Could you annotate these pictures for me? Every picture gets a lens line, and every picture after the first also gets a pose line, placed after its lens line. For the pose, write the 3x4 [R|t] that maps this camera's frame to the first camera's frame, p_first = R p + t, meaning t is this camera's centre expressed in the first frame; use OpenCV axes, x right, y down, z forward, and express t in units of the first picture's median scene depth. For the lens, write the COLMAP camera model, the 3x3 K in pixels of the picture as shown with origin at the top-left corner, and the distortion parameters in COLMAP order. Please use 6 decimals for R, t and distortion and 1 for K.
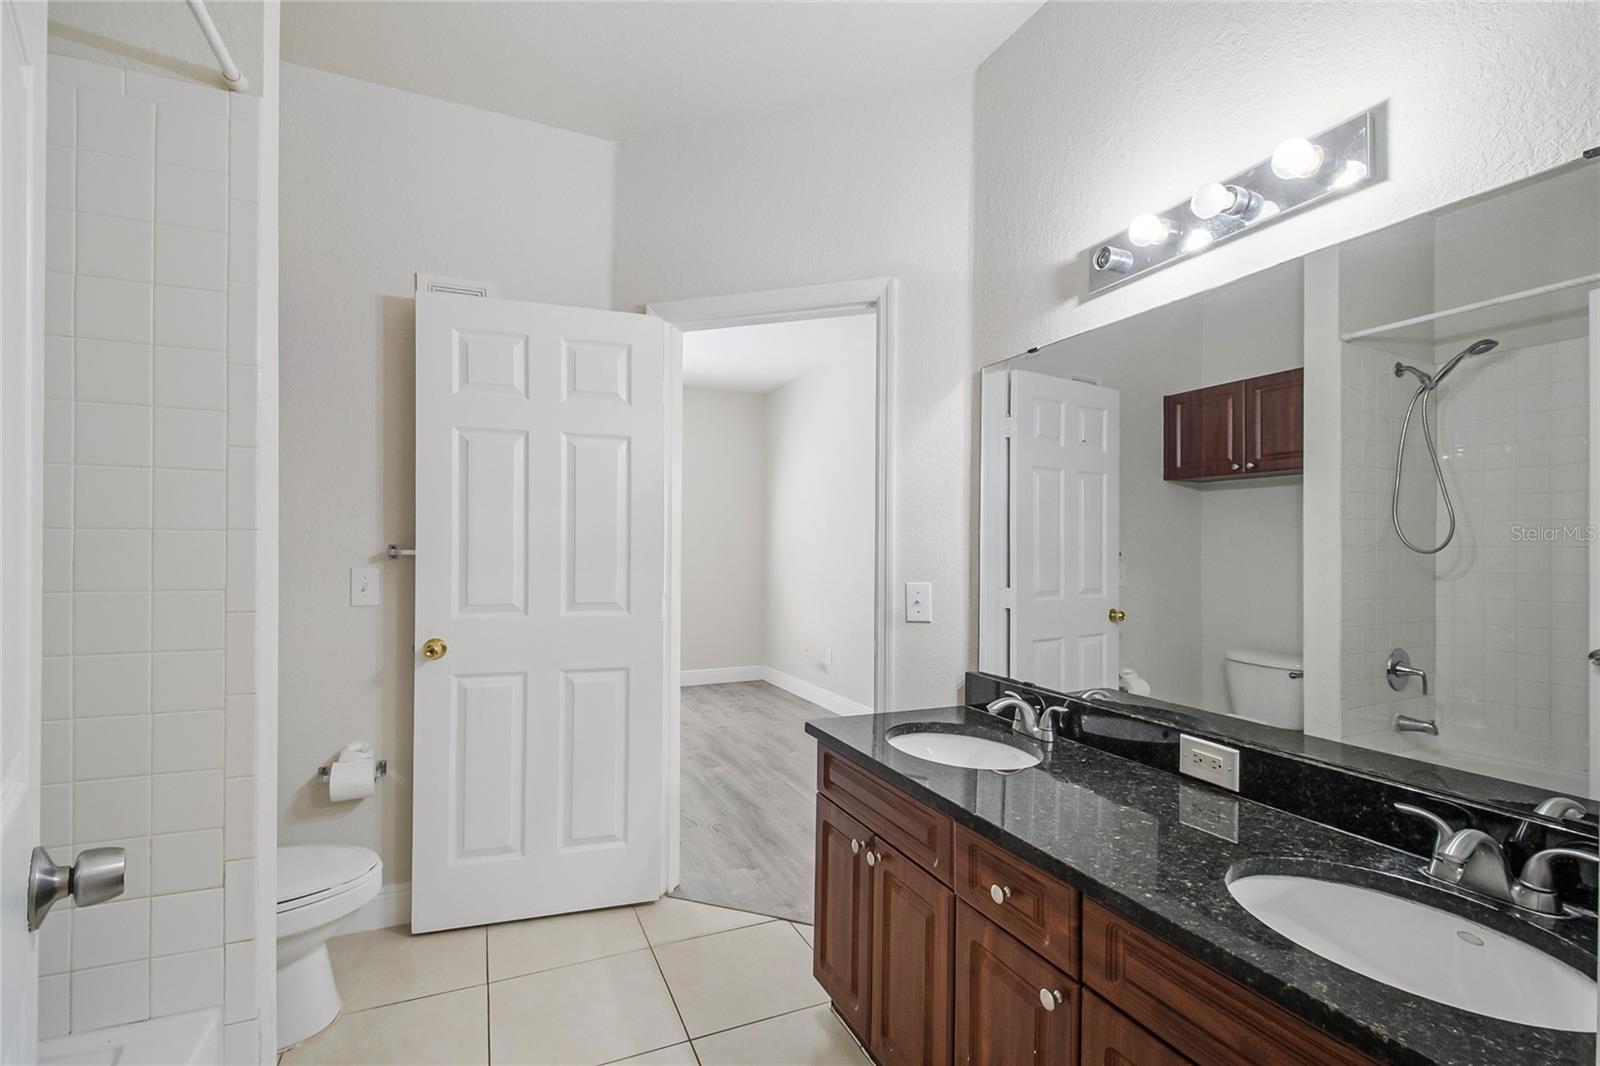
lens RADIAL K [[694.5, 0, 807.2], [0, 694.5, 559.6], [0, 0, 1]] dist [0.029950, -0.028585]
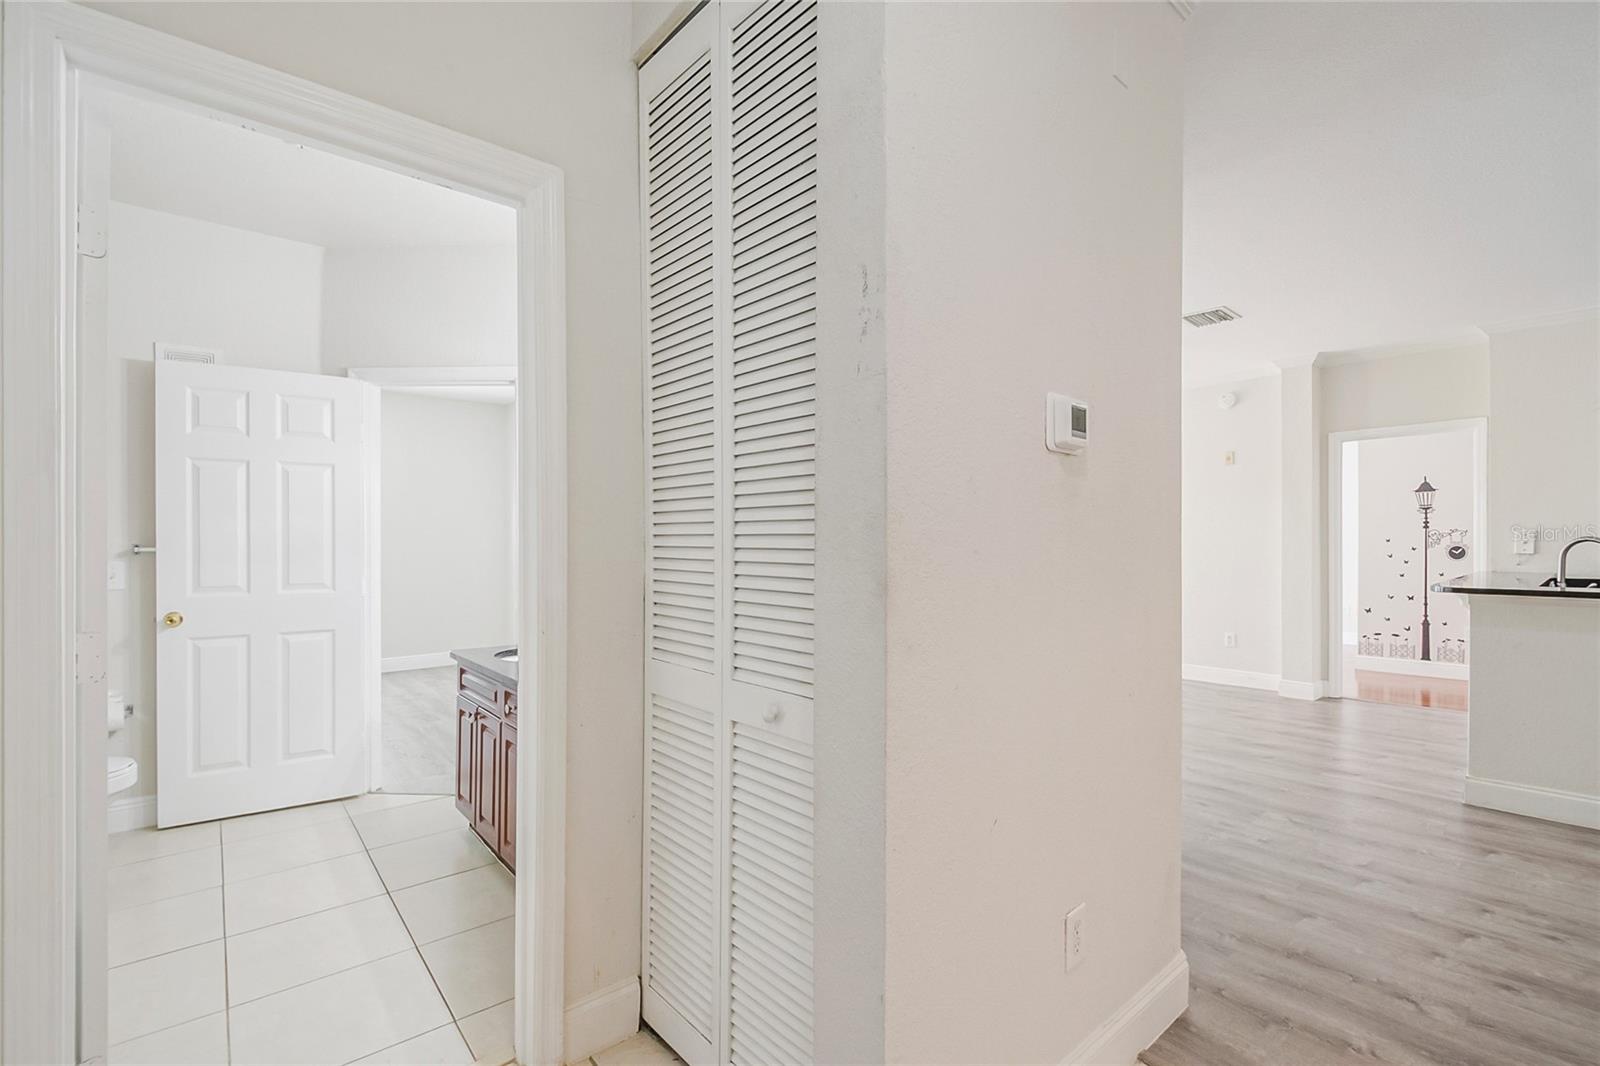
lens RADIAL K [[710.0, 0, 804.6], [0, 710.0, 545.7], [0, 0, 1]] dist [0.026444, -0.028748]
pose [[0.966743, -0.014513, 0.255338, 0.302371], [0.017080, 0.999823, -0.007840, 0.014444], [-0.255179, 0.011940, 0.966820, -0.650860]]
